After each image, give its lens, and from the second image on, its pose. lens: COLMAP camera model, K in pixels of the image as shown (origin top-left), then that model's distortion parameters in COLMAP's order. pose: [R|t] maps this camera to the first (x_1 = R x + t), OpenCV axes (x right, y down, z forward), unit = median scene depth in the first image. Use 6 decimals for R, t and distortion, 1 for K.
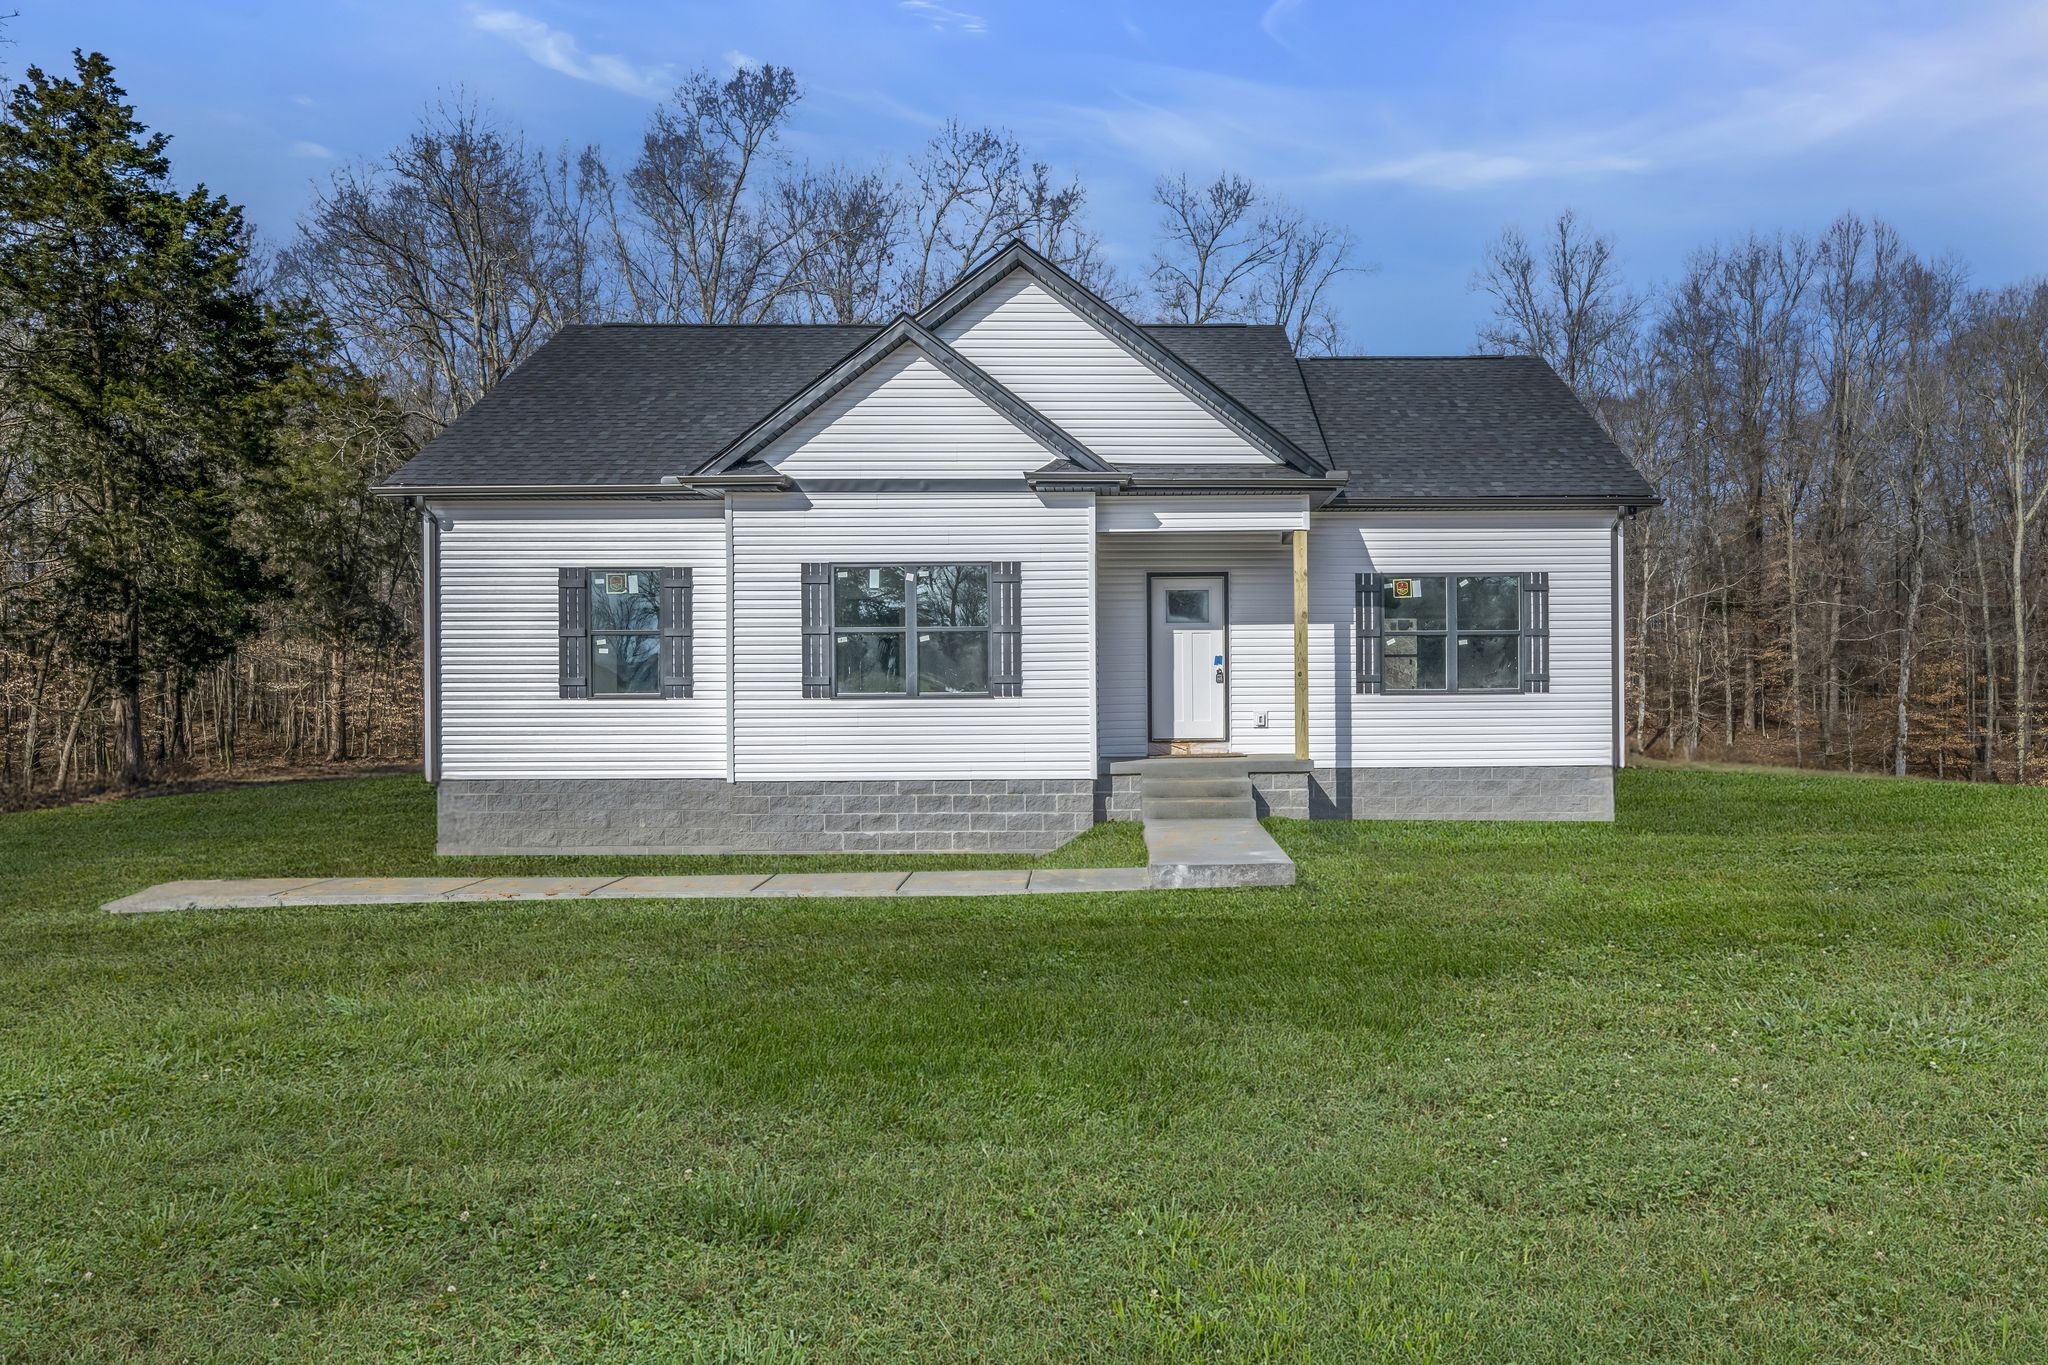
lens RADIAL K [[970.9, 0, 992.1], [0, 970.9, 669.2], [0, 0, 1]] dist [0.000402, -0.000711]
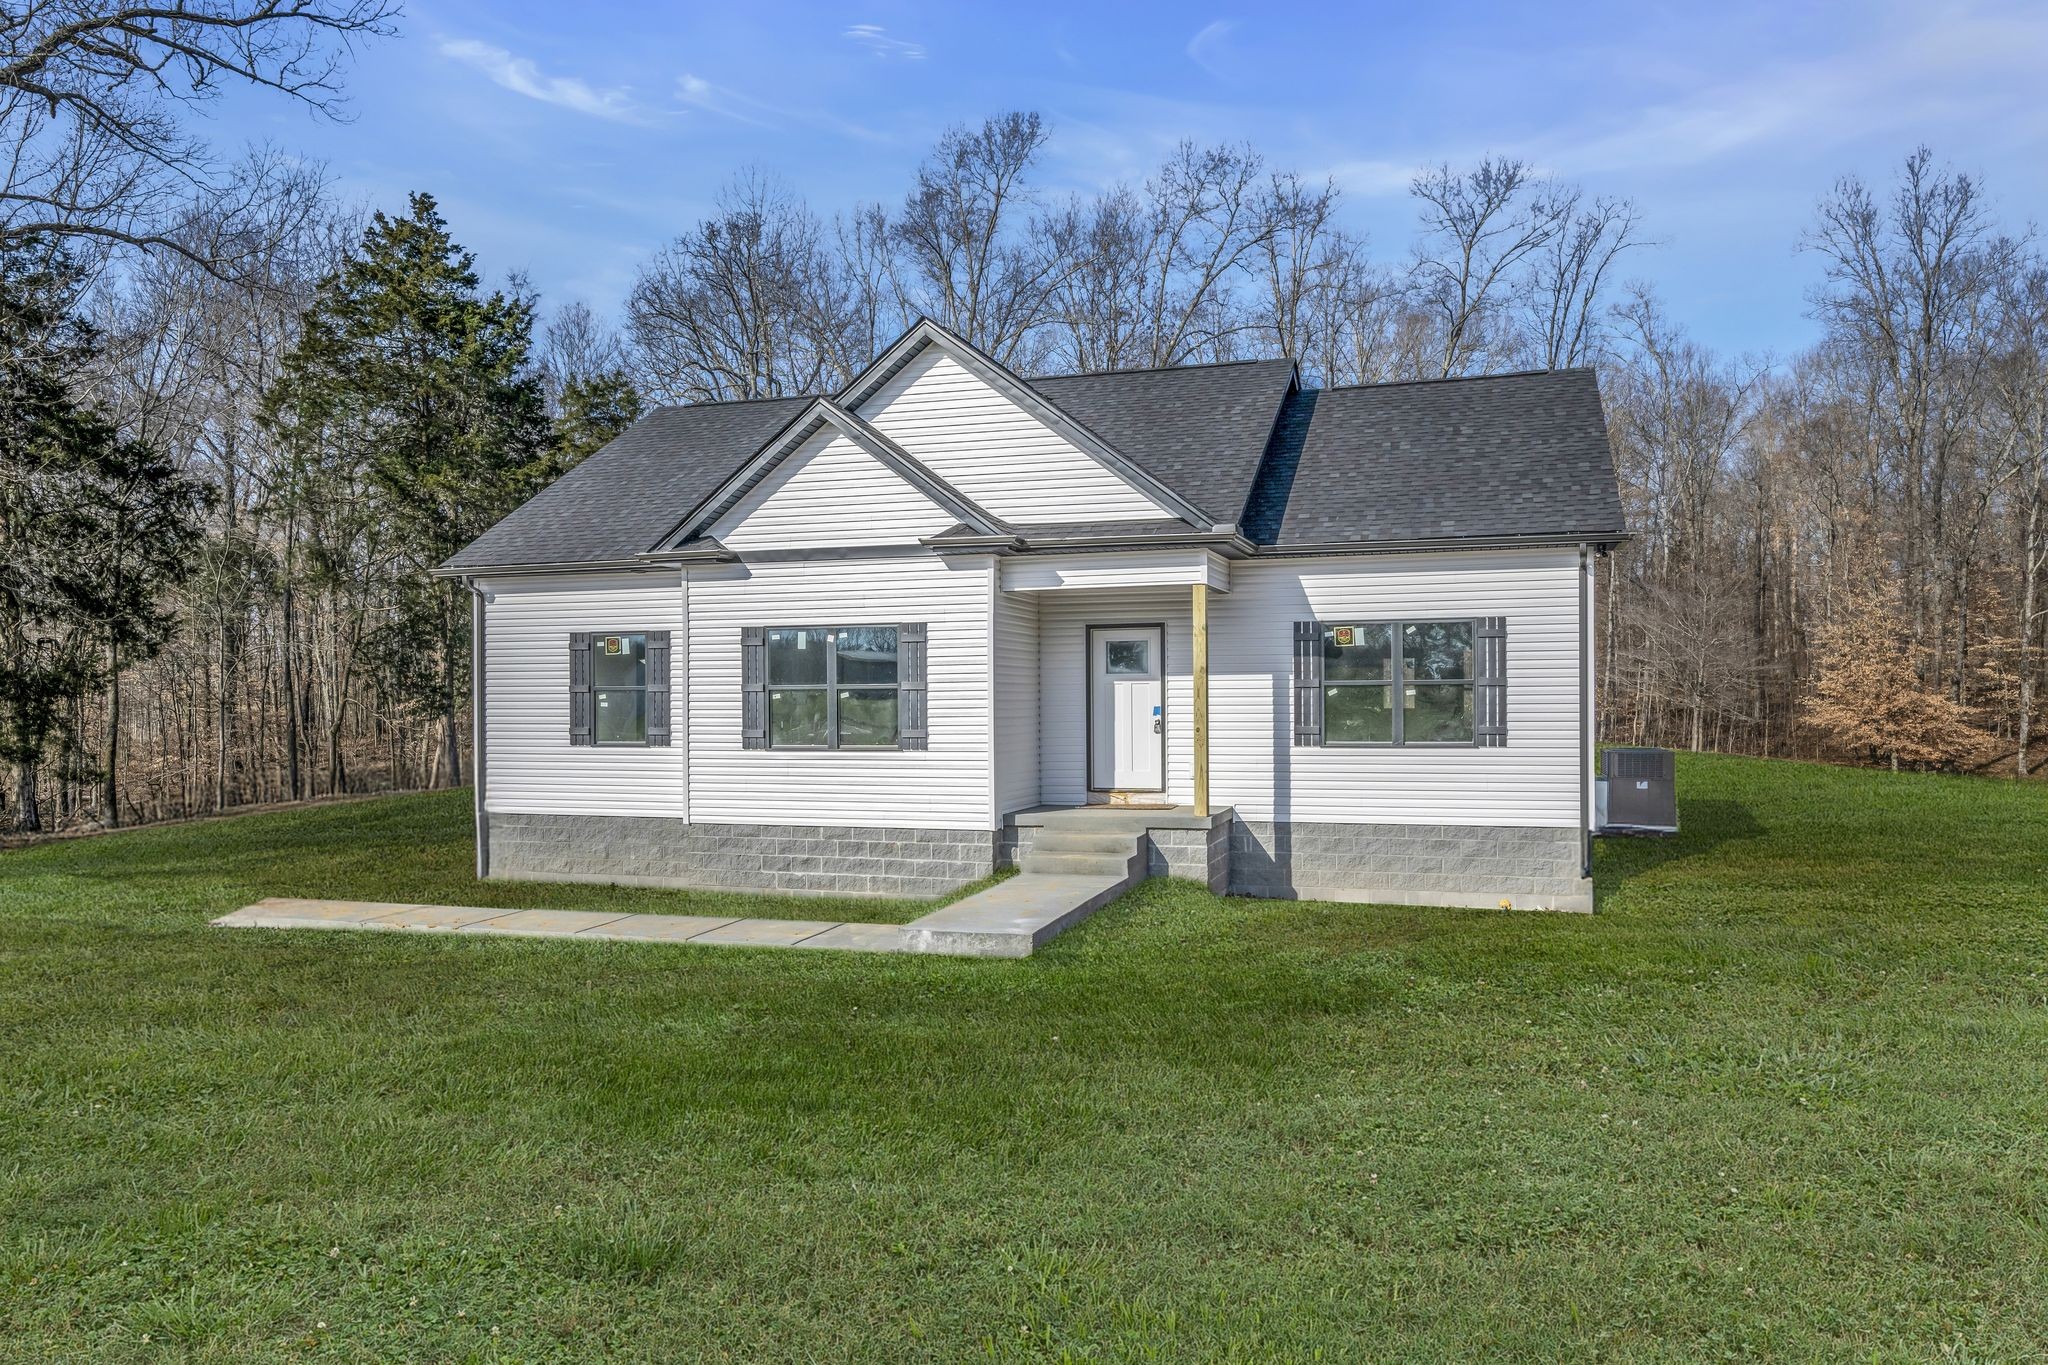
lens RADIAL K [[943.3, 0, 1024.0], [0, 943.3, 682.5], [0, 0, 1]] dist [0.001929, 0.000075]
pose [[0.974669, -0.006695, -0.223552, 0.334308], [0.006580, 0.999978, -0.001257, -0.040214], [0.223555, -0.000246, 0.974691, 0.021485]]
